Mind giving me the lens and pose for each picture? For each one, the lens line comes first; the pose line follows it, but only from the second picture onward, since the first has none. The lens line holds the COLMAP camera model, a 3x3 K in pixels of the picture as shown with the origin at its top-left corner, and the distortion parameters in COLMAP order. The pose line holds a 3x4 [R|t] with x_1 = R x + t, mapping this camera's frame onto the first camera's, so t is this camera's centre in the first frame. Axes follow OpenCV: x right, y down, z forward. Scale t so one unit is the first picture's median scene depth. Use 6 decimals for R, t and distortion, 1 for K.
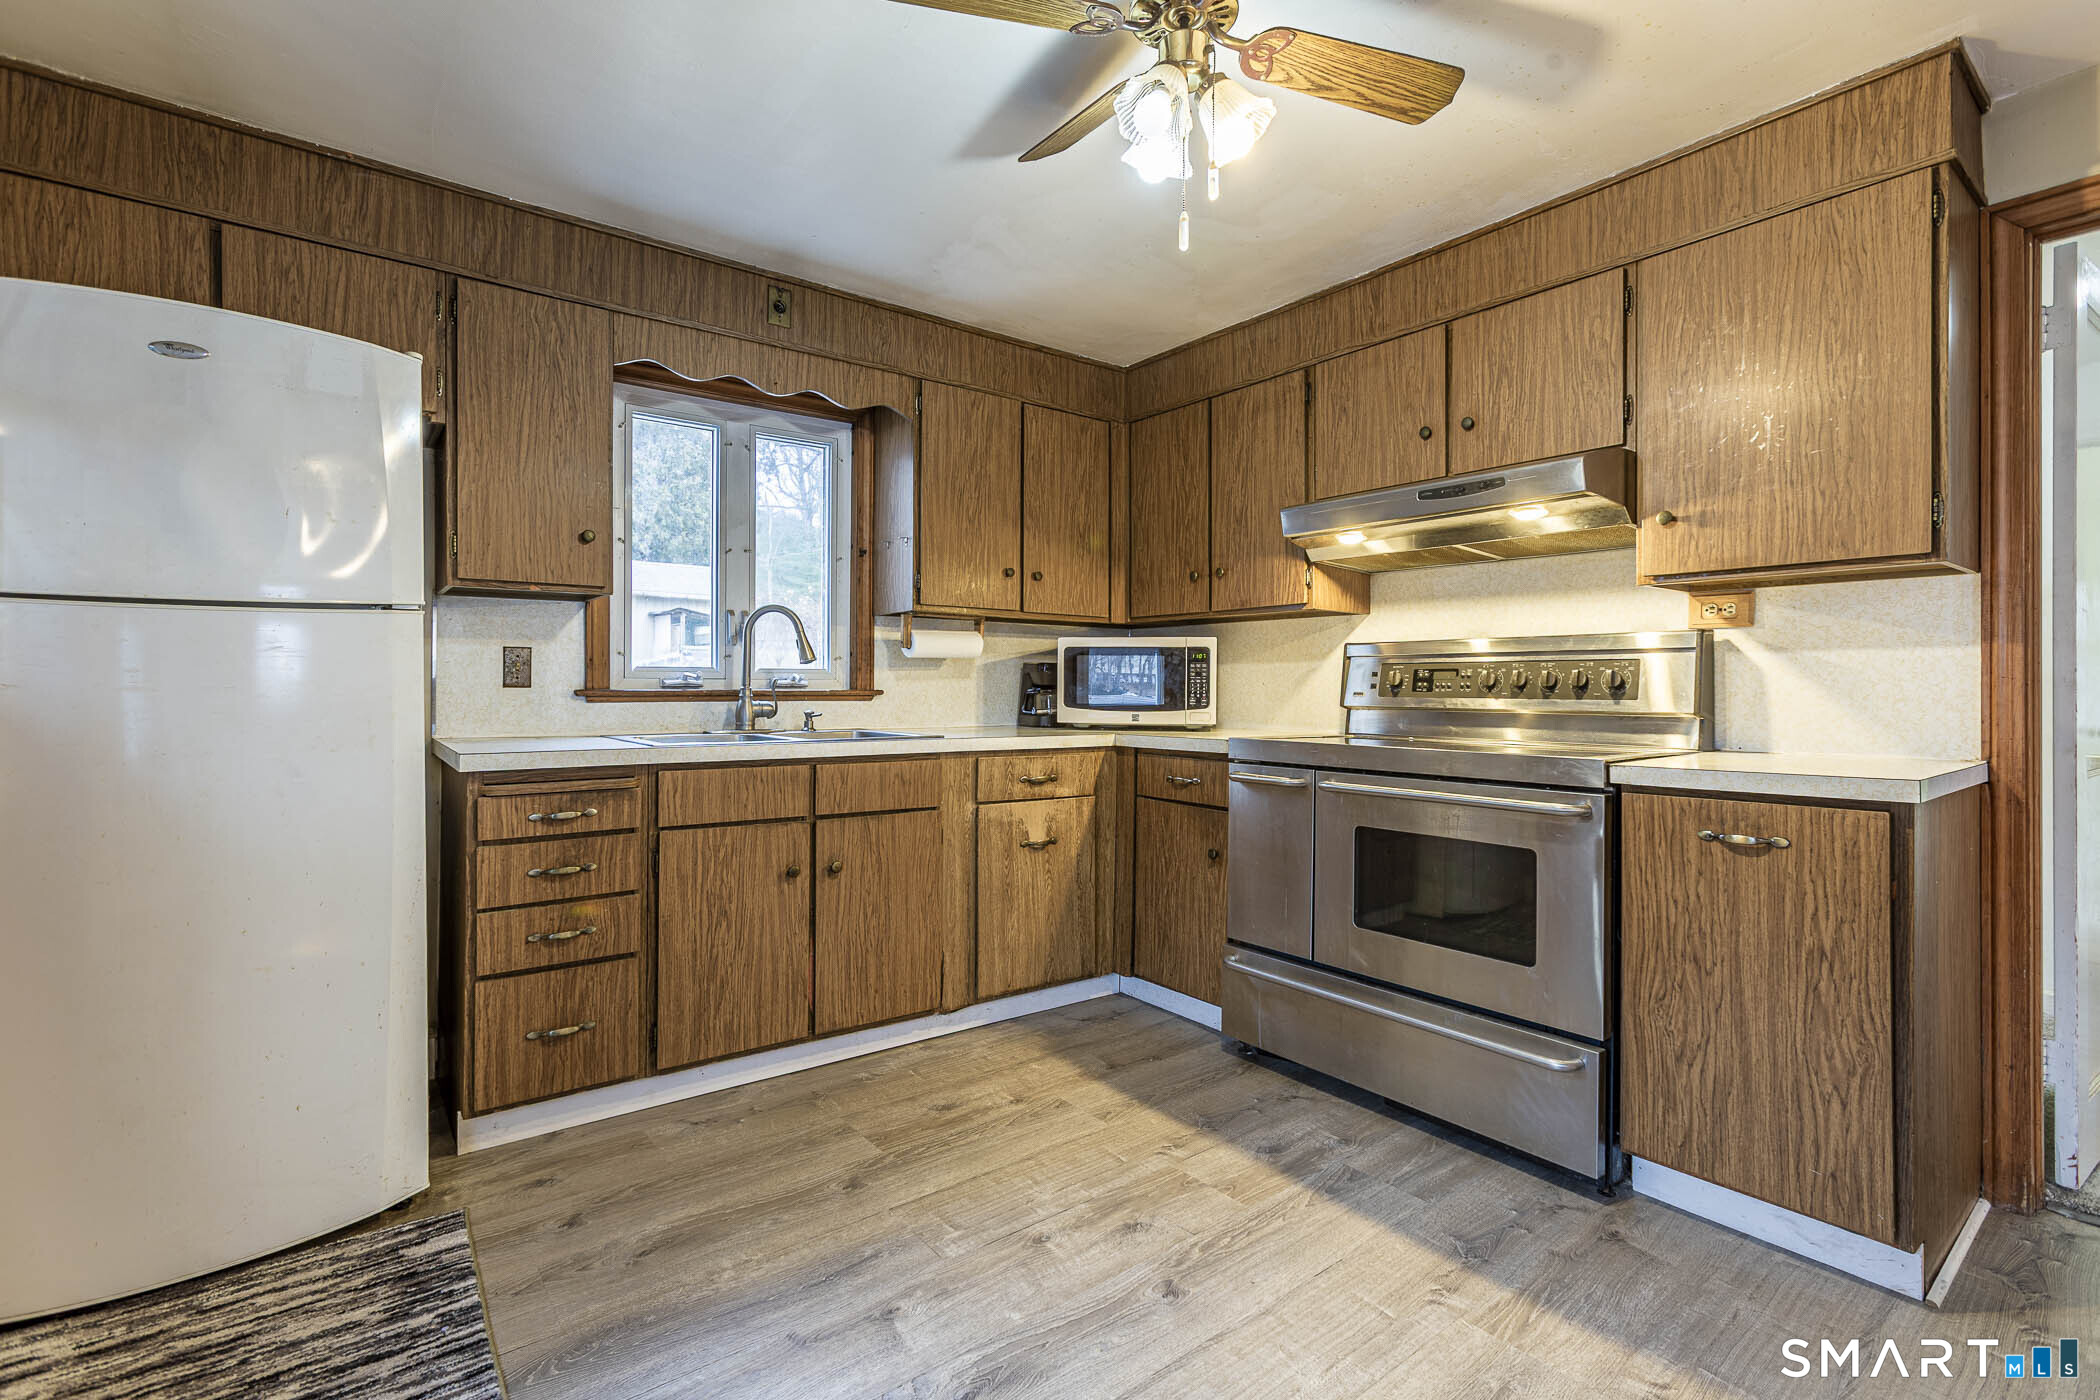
lens RADIAL K [[973.5, 0, 1057.7], [0, 973.5, 684.3], [0, 0, 1]] dist [-0.020650, 0.009002]
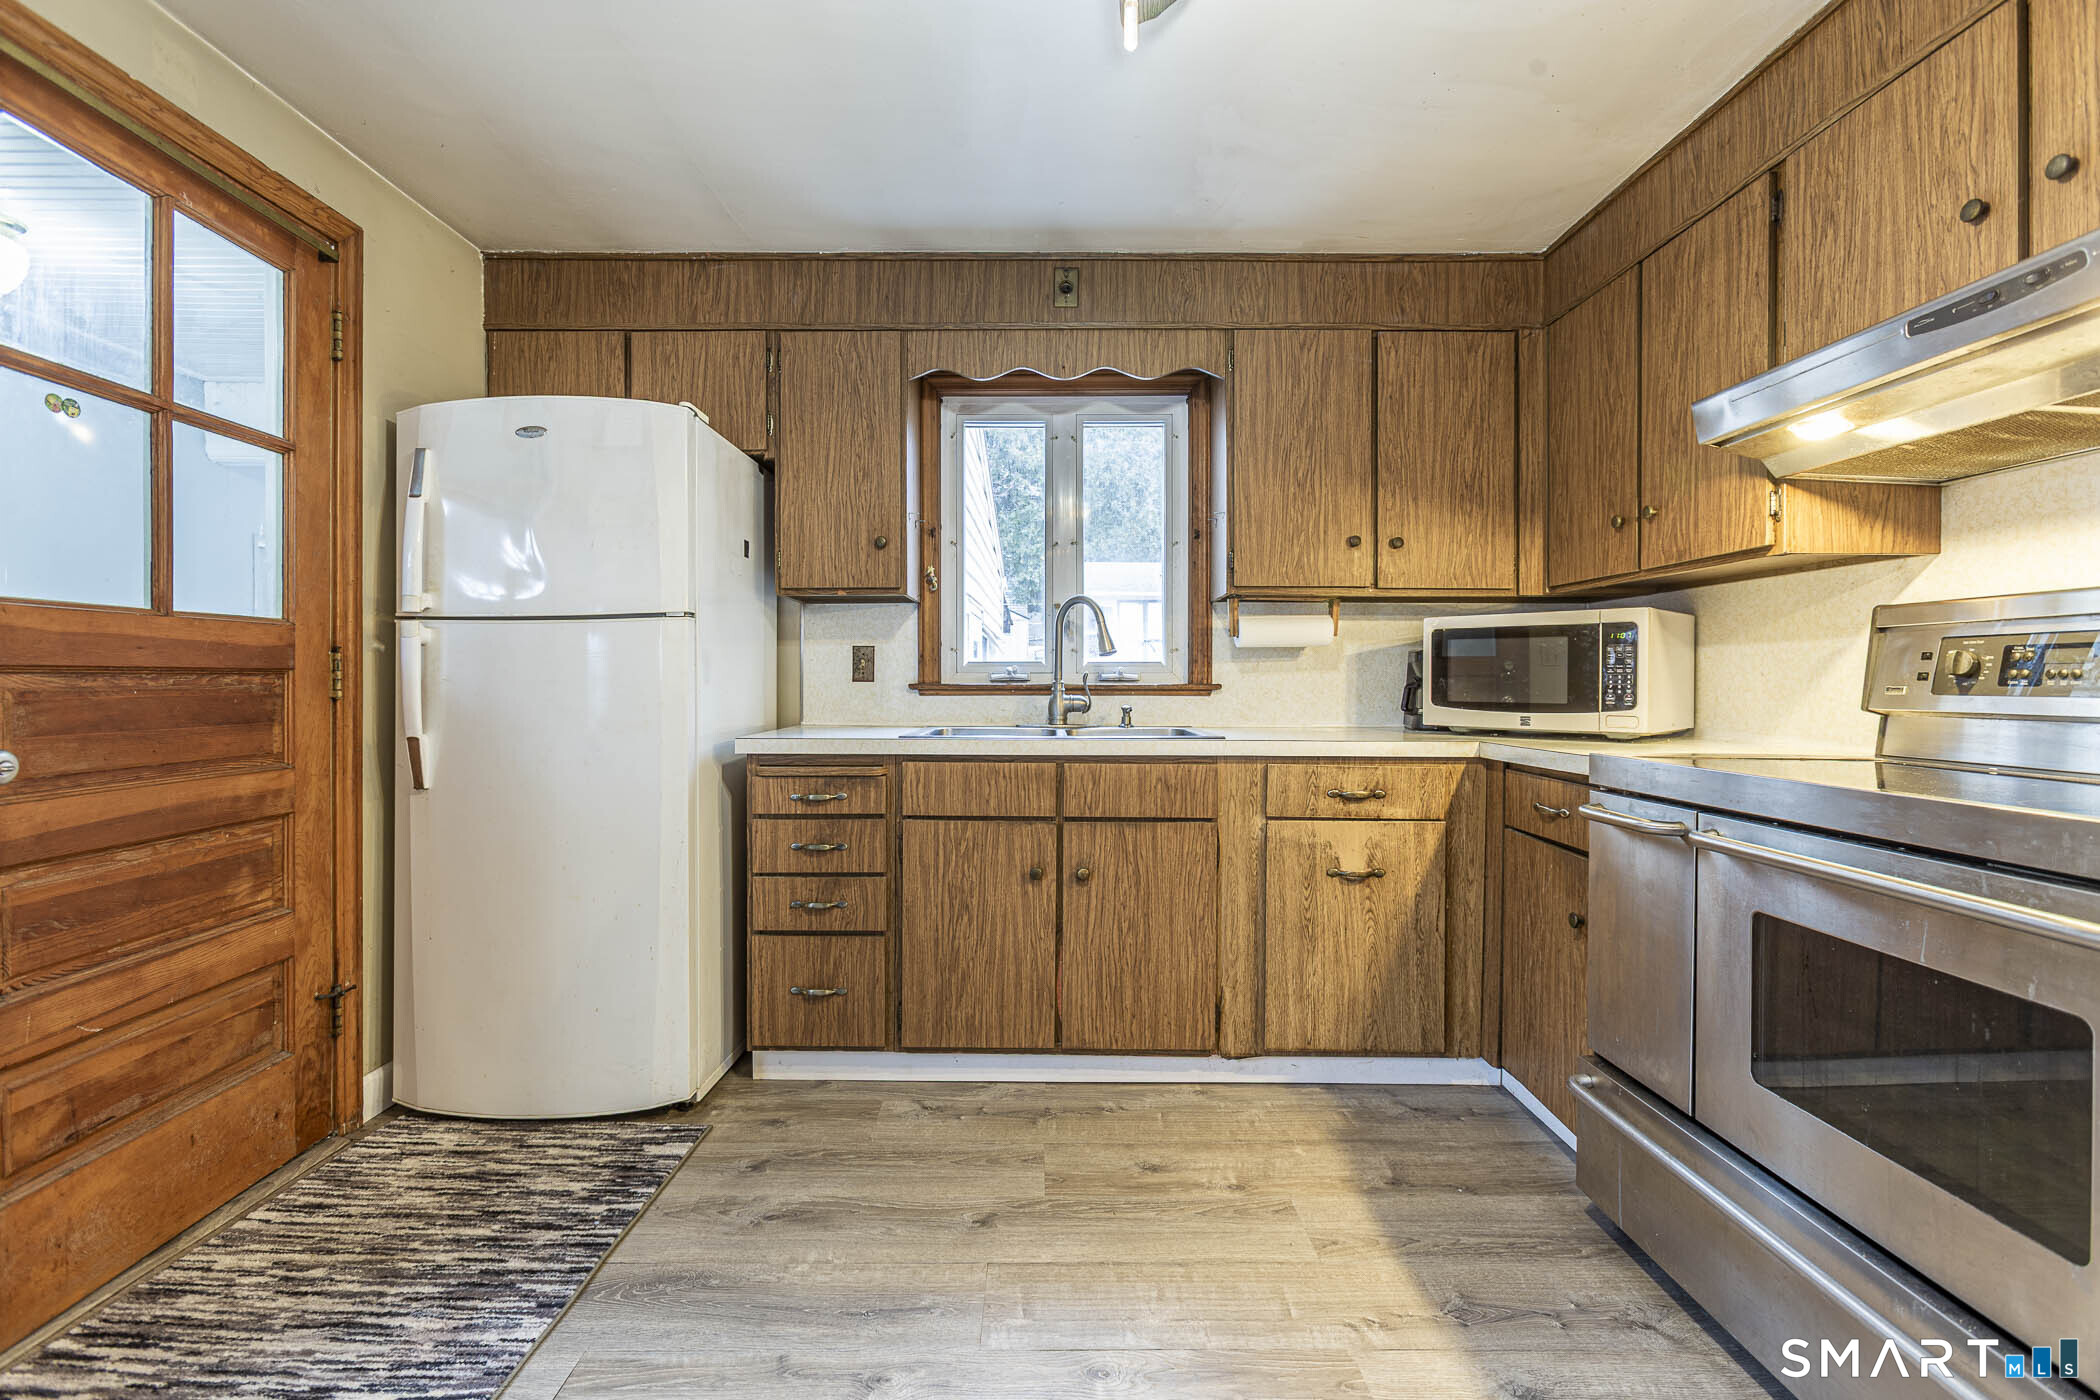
lens RADIAL K [[952.5, 0, 1022.3], [0, 952.5, 685.1], [0, 0, 1]] dist [-0.033018, 0.021630]
pose [[0.781324, -0.000202, -0.624126, 0.276740], [0.003444, 0.999986, 0.003988, 0.003410], [0.624117, -0.005266, 0.781313, 0.238770]]
